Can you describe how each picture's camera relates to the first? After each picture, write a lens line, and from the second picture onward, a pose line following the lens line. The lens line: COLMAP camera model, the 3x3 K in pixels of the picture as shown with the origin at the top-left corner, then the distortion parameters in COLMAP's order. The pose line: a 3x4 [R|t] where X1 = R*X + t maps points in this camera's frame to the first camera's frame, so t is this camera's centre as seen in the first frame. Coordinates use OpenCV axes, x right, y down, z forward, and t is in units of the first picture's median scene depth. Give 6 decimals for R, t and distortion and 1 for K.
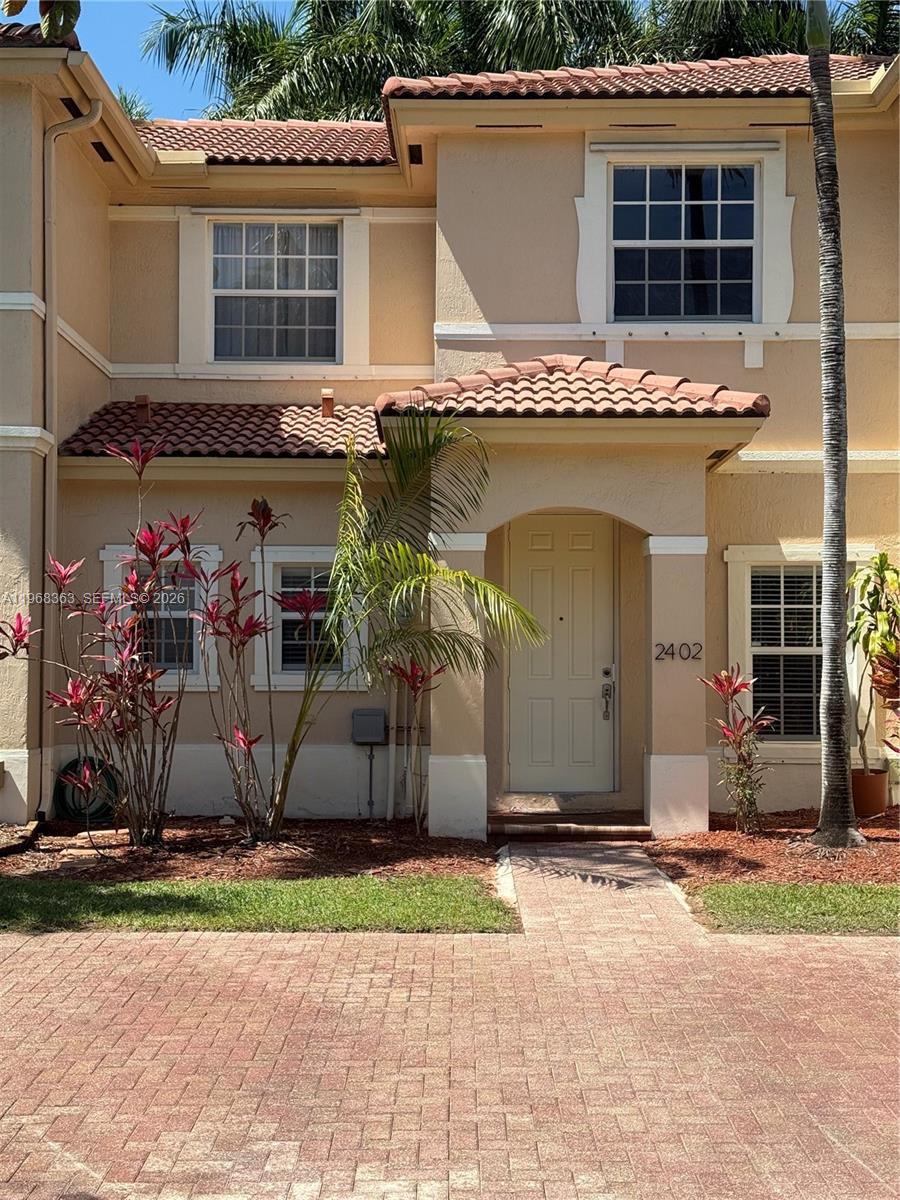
lens RADIAL K [[1672.9, 0, 449.4], [0, 1672.9, 604.7], [0, 0, 1]] dist [0.167667, -0.190862]
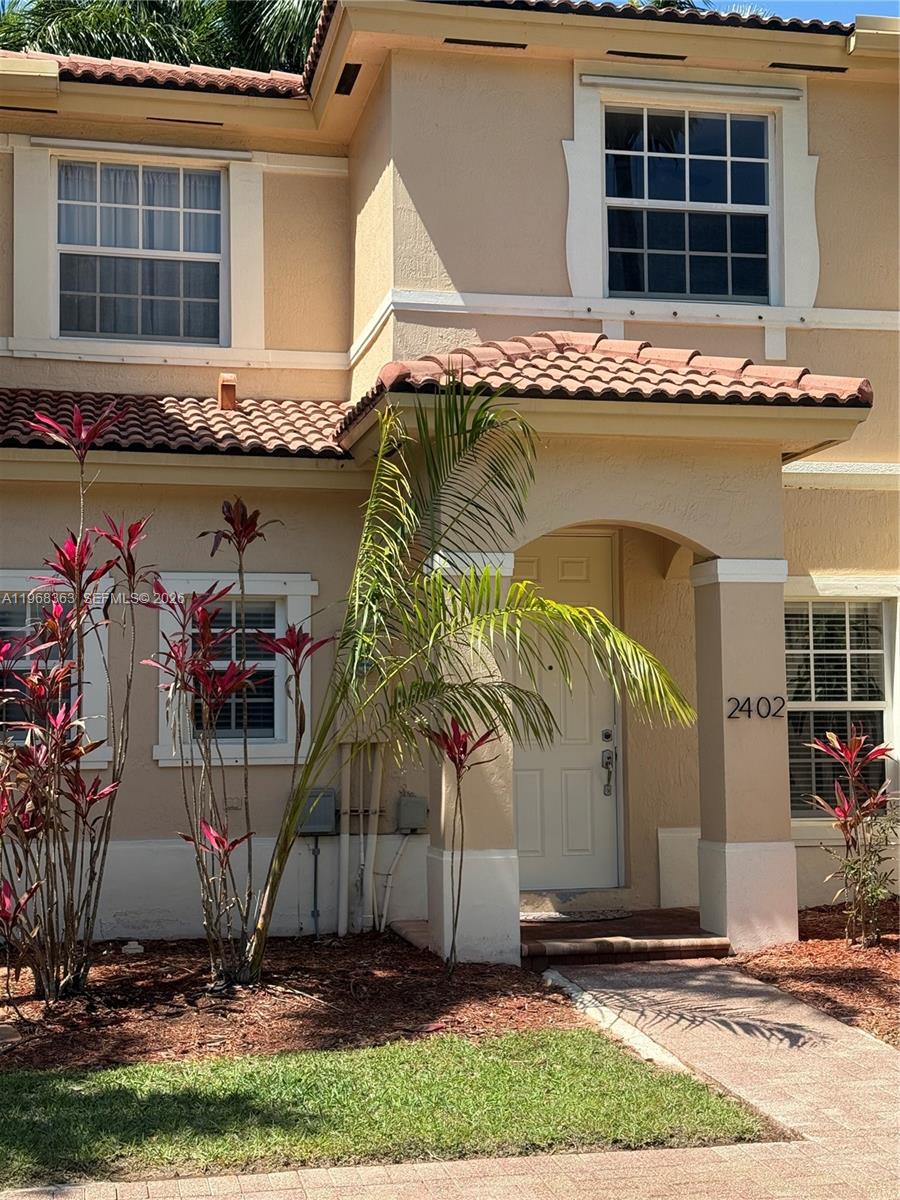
lens RADIAL K [[1672.1, 0, 450.0], [0, 1672.1, 600.0], [0, 0, 1]] dist [0.188621, -0.354339]
pose [[0.975770, 0.004158, 0.218761, -0.153009], [0.004330, 0.999257, -0.038306, 0.006531], [-0.218757, 0.038325, 0.975026, 0.241562]]
